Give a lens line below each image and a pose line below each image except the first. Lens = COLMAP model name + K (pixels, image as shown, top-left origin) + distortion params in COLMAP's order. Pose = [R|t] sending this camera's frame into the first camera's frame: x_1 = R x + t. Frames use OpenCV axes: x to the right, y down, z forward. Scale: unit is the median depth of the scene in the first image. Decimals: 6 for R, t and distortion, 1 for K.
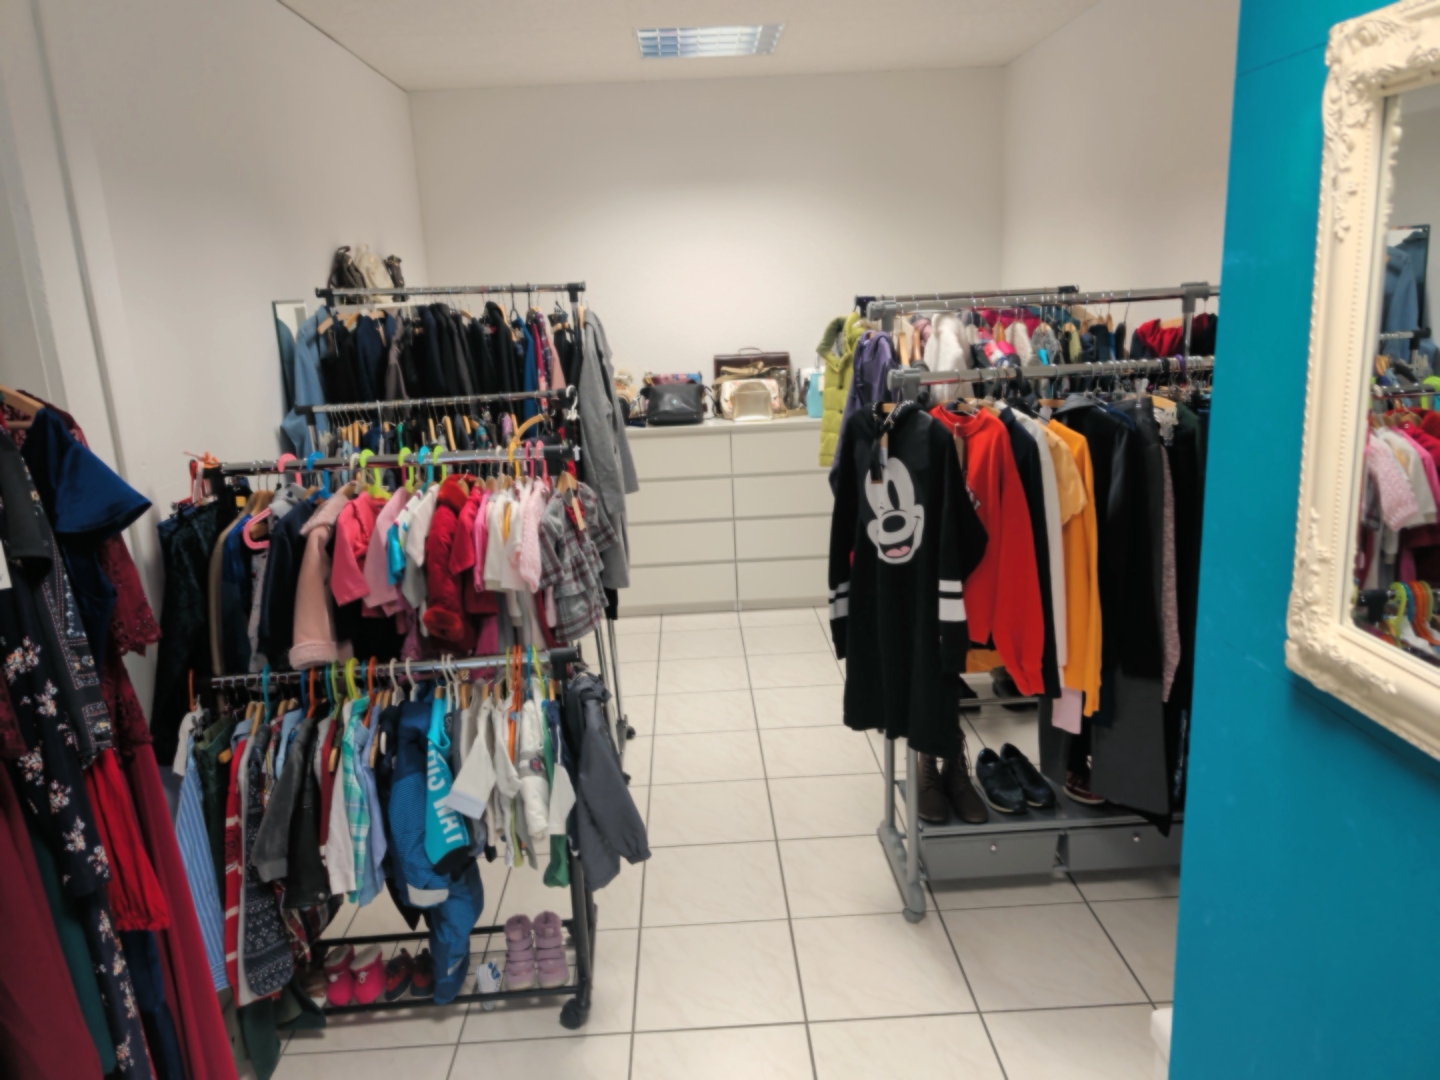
lens RADIAL K [[1024.3, 0, 724.4], [0, 1024.3, 538.9], [0, 0, 1]] dist [0.021465, -0.020814]
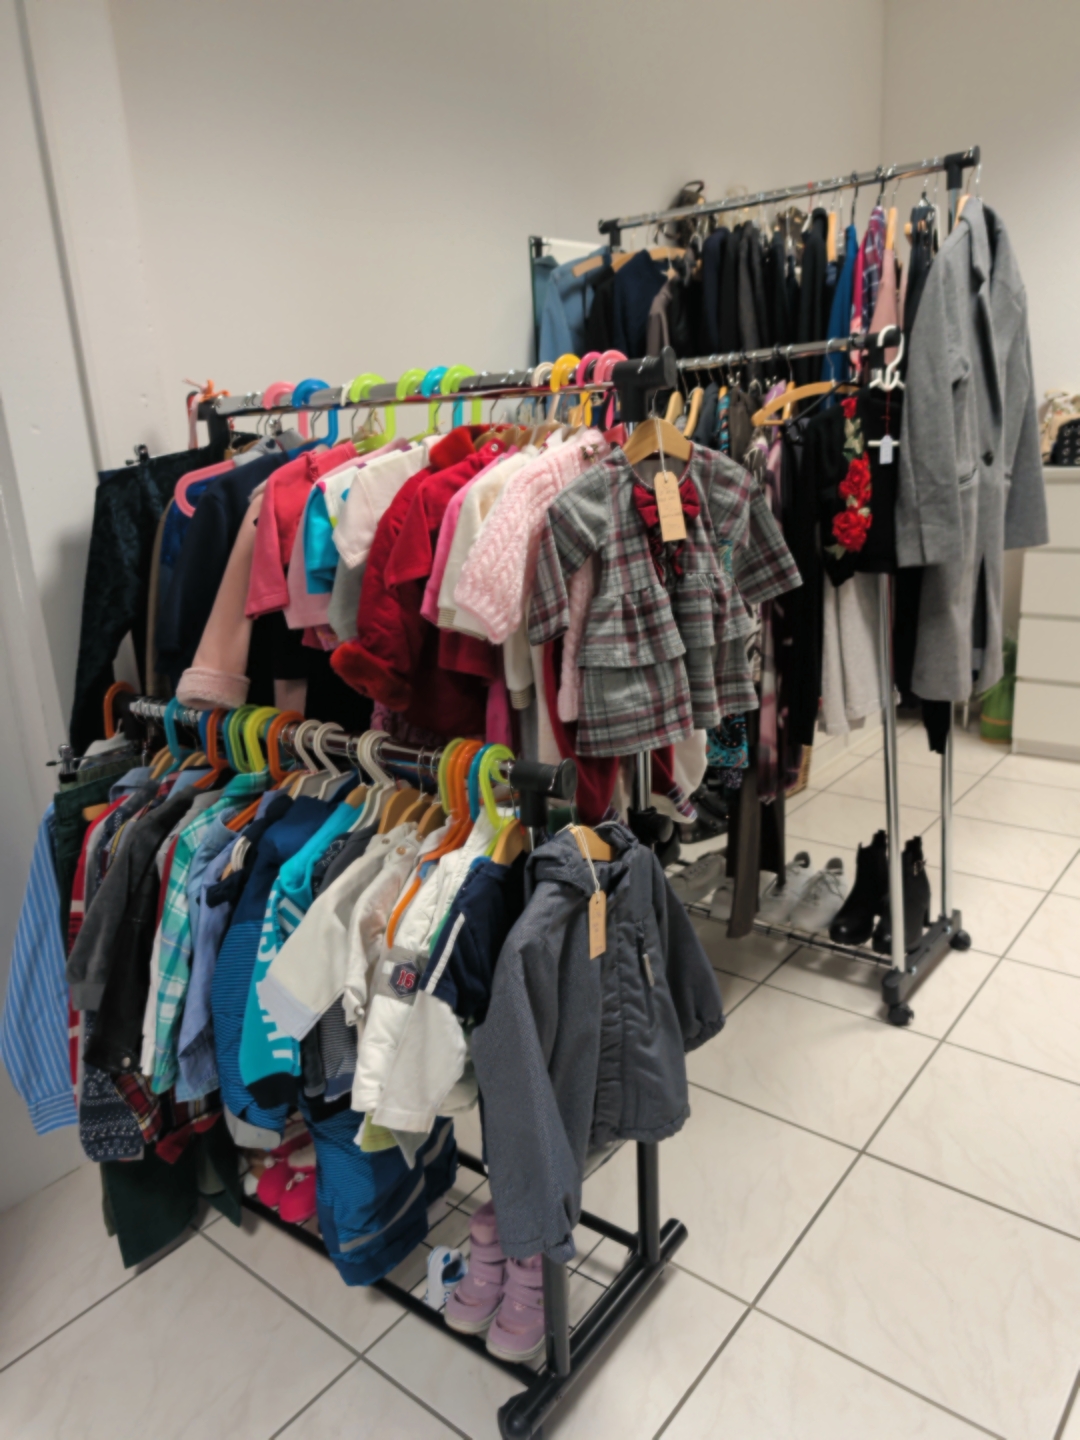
lens RADIAL K [[1024.3, 0, 536.5], [0, 1024.3, 713.3], [0, 0, 1]] dist [0.021465, -0.020814]
pose [[0.743561, 0.181478, -0.643570, 0.130831], [-0.131898, 0.983363, 0.124904, 0.018074], [0.655530, -0.007988, 0.755127, 0.539191]]
